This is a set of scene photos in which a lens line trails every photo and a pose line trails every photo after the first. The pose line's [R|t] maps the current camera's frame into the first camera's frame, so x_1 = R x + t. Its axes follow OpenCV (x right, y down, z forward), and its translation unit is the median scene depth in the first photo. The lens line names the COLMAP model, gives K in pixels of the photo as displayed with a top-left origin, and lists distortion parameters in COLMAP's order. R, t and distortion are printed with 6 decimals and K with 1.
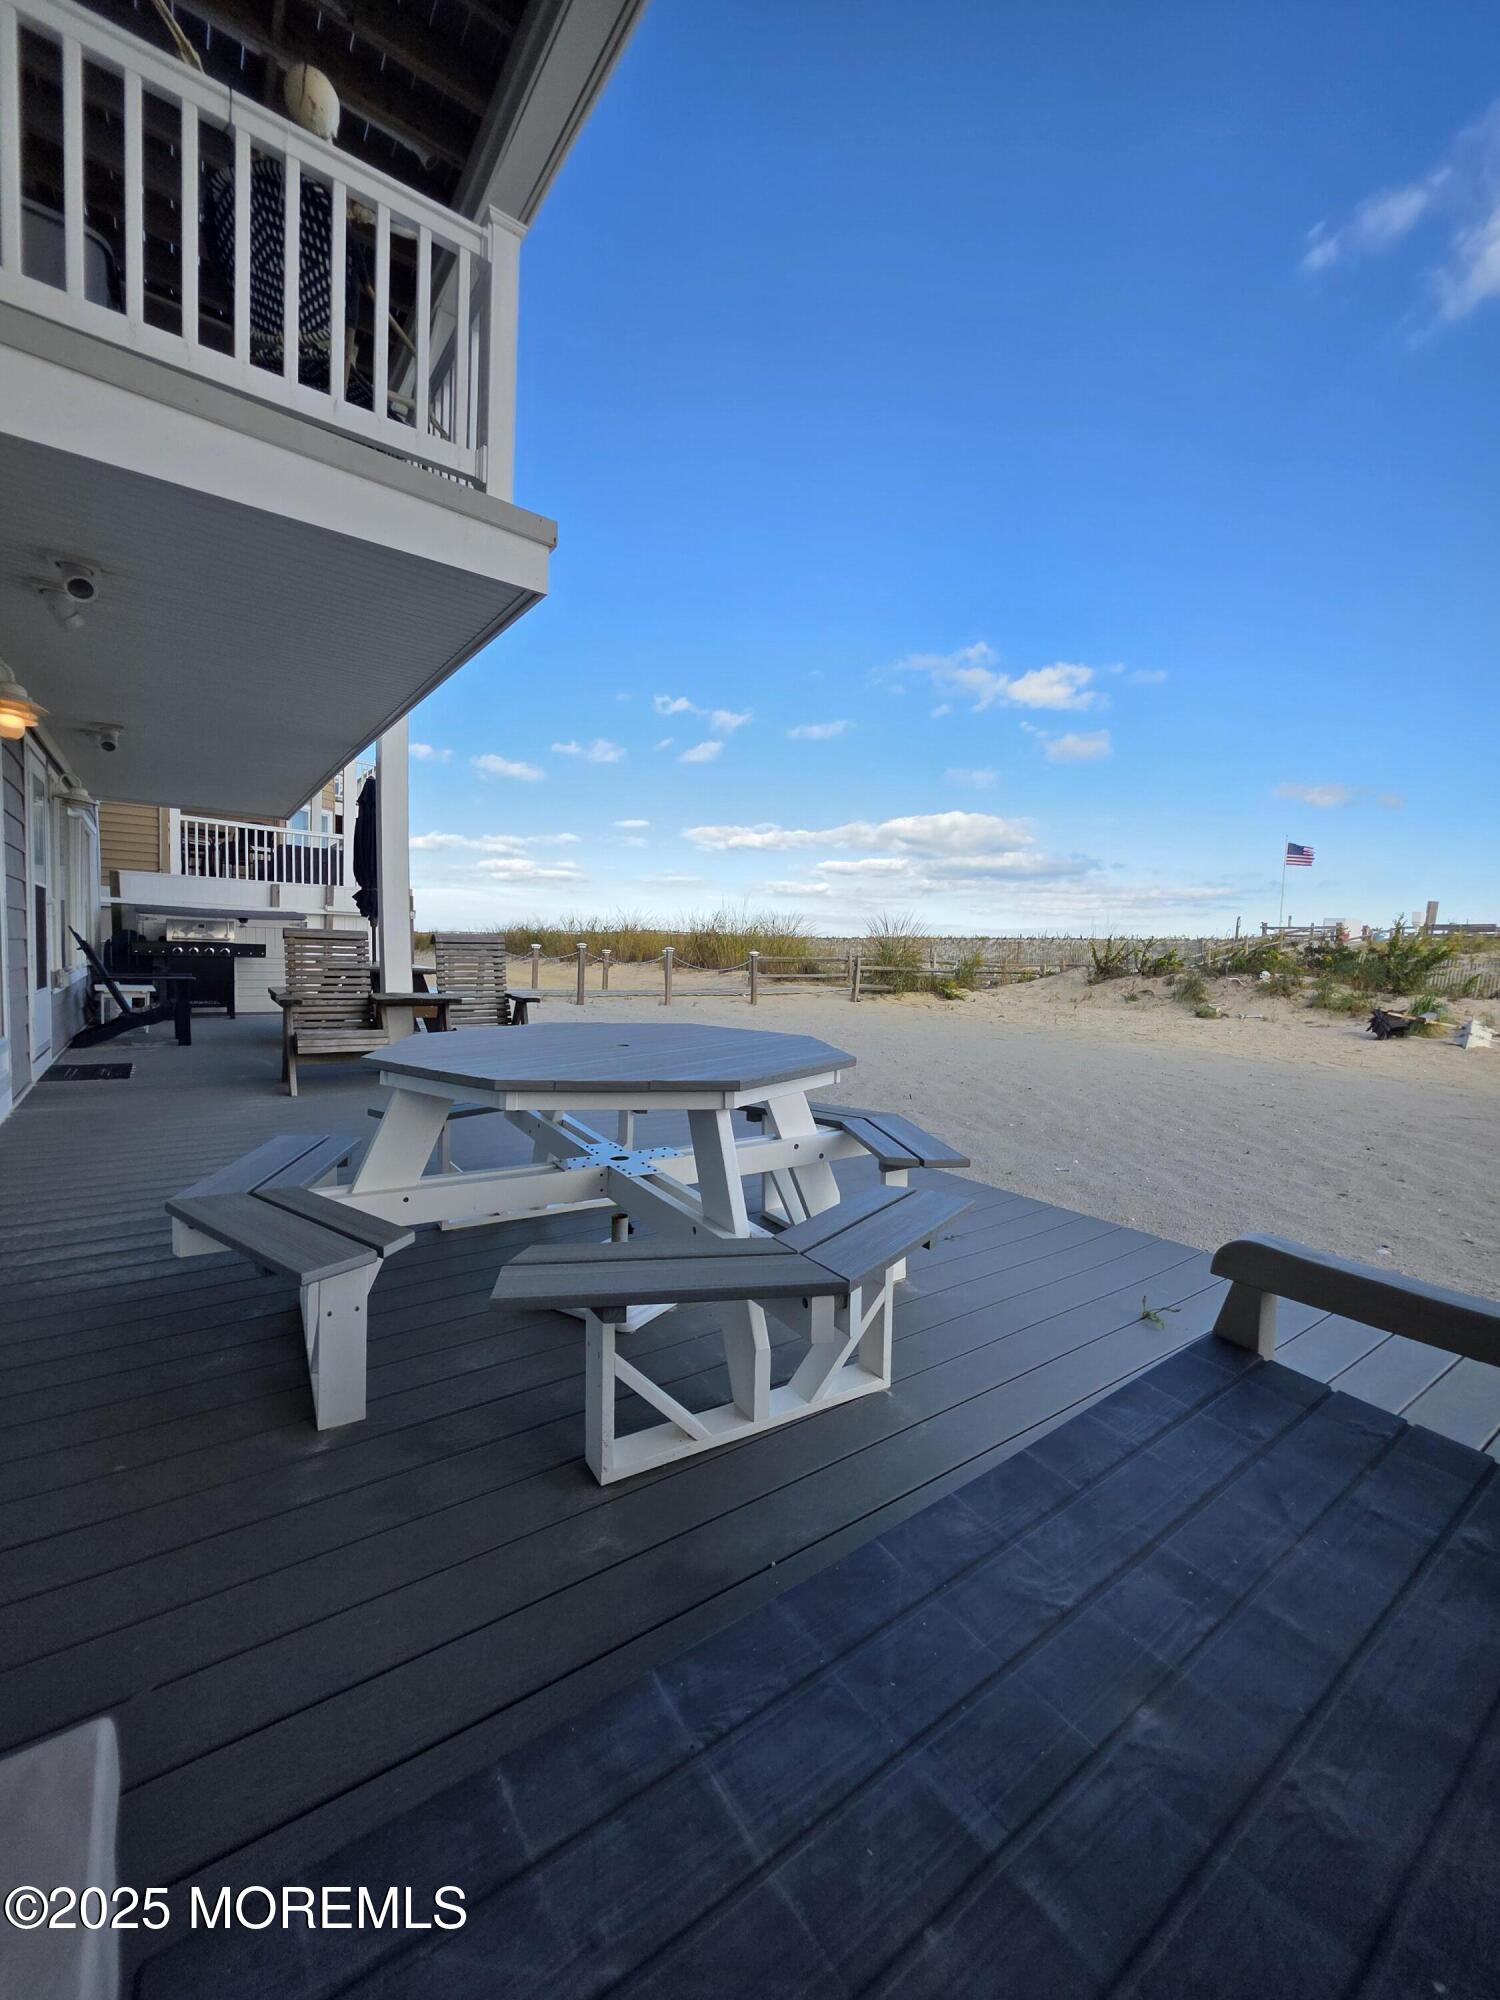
lens RADIAL K [[799.3, 0, 745.3], [0, 799.3, 994.6], [0, 0, 1]] dist [0.001201, -0.000166]
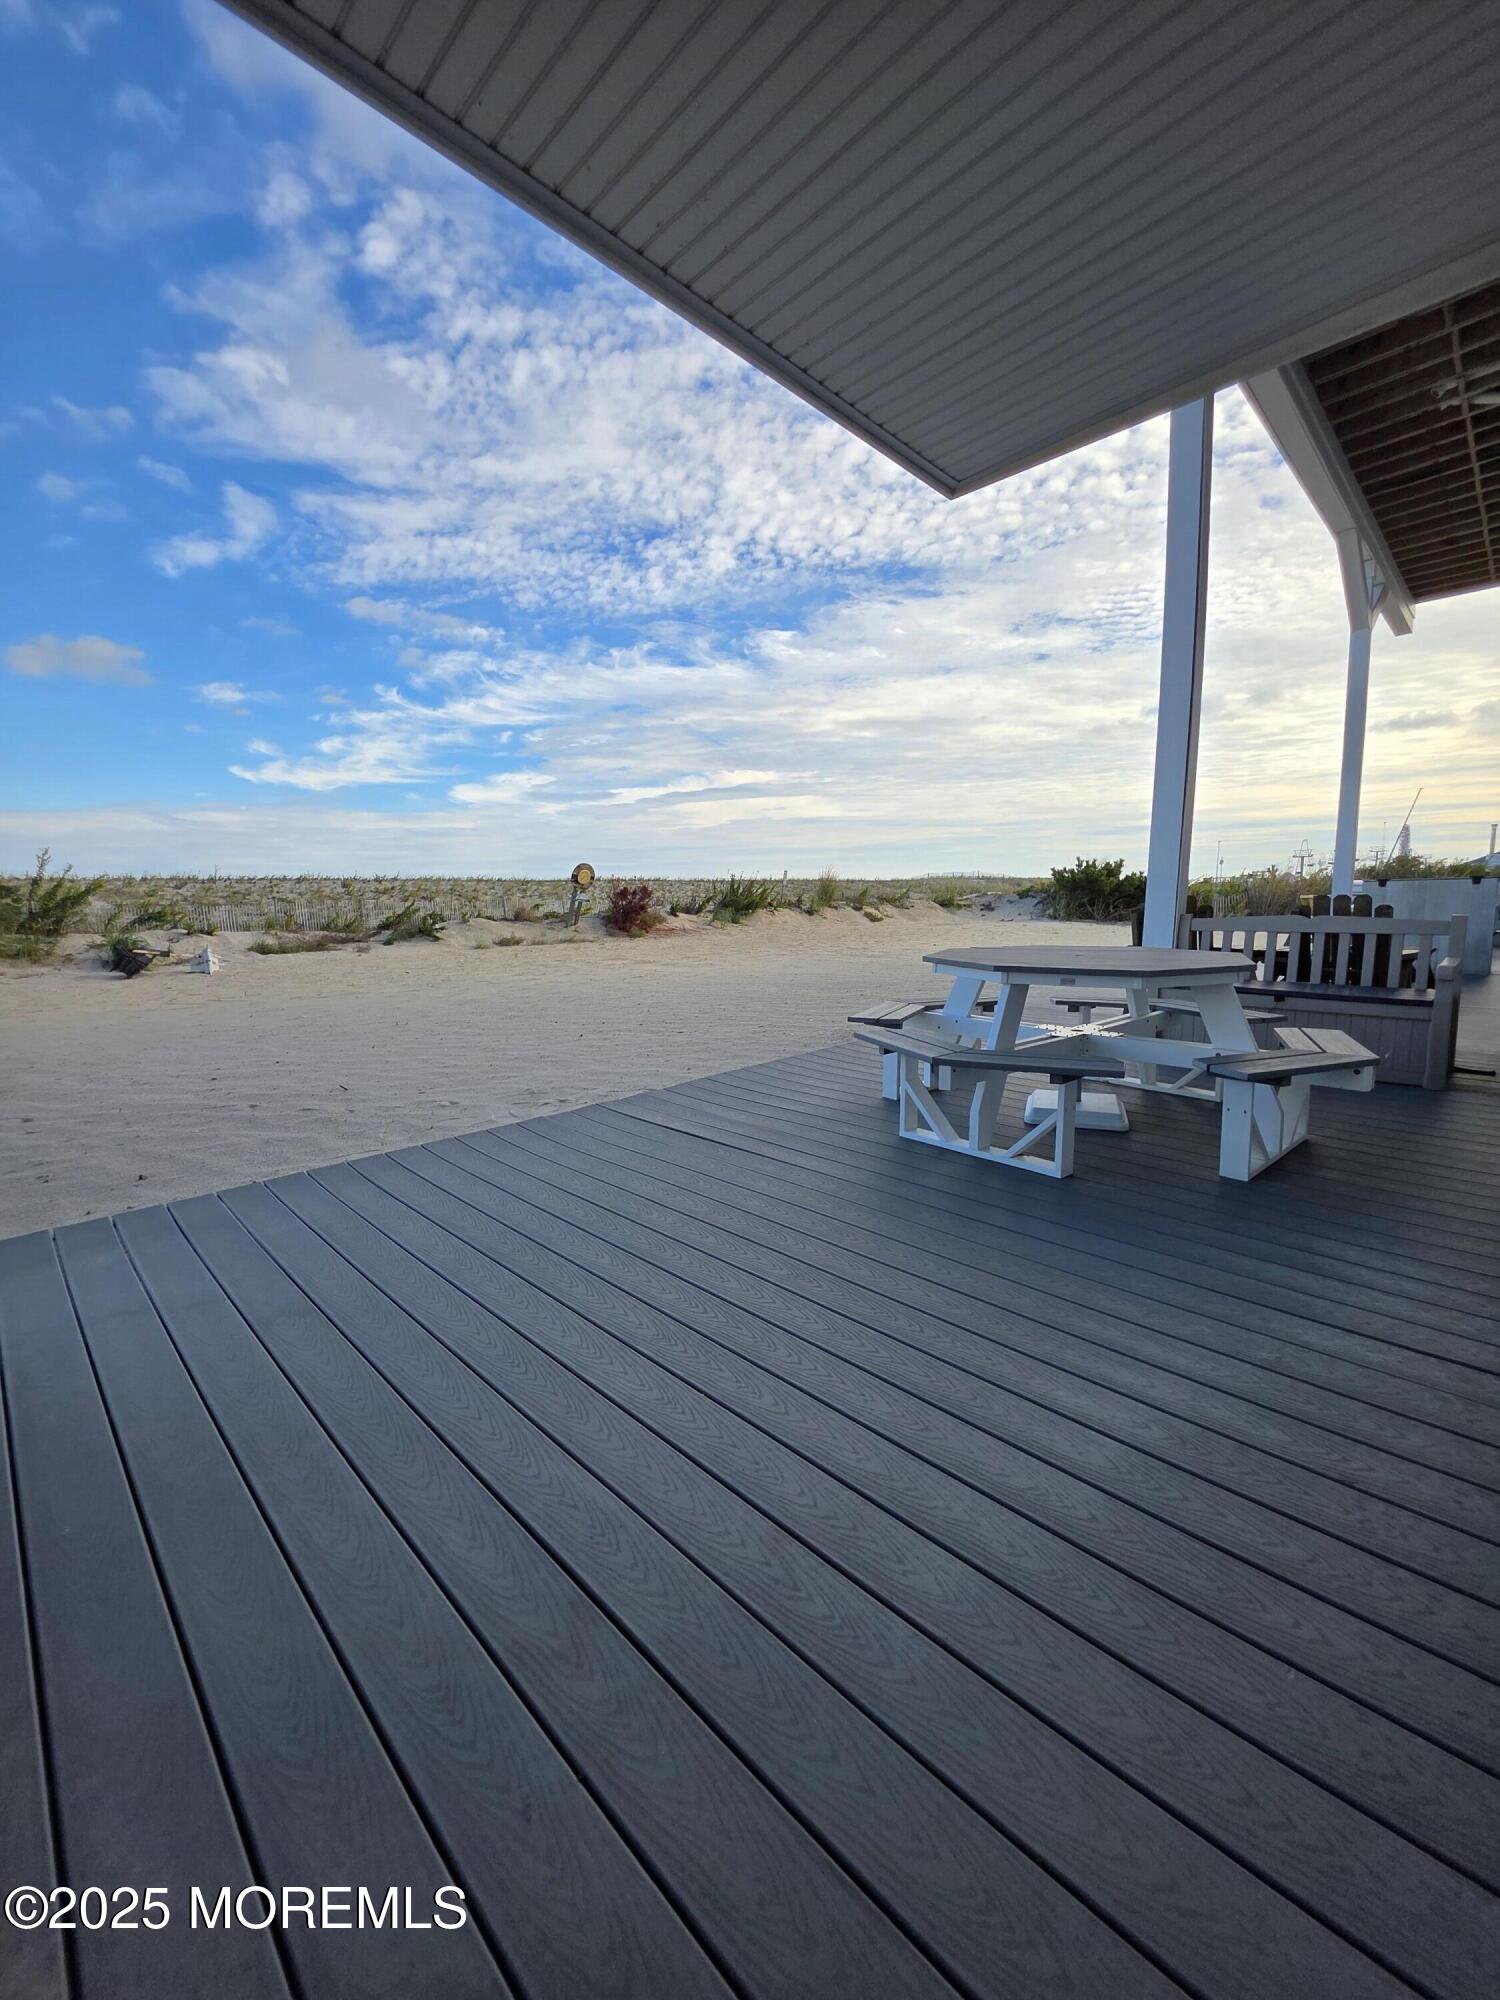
lens RADIAL K [[799.3, 0, 745.6], [0, 799.3, 995.3], [0, 0, 1]] dist [0.001201, -0.000166]
pose [[-0.164628, -0.147576, 0.975253, -1.124255], [0.065855, 0.984893, 0.160152, -0.106823], [-0.984155, 0.090591, -0.152422, 1.358513]]
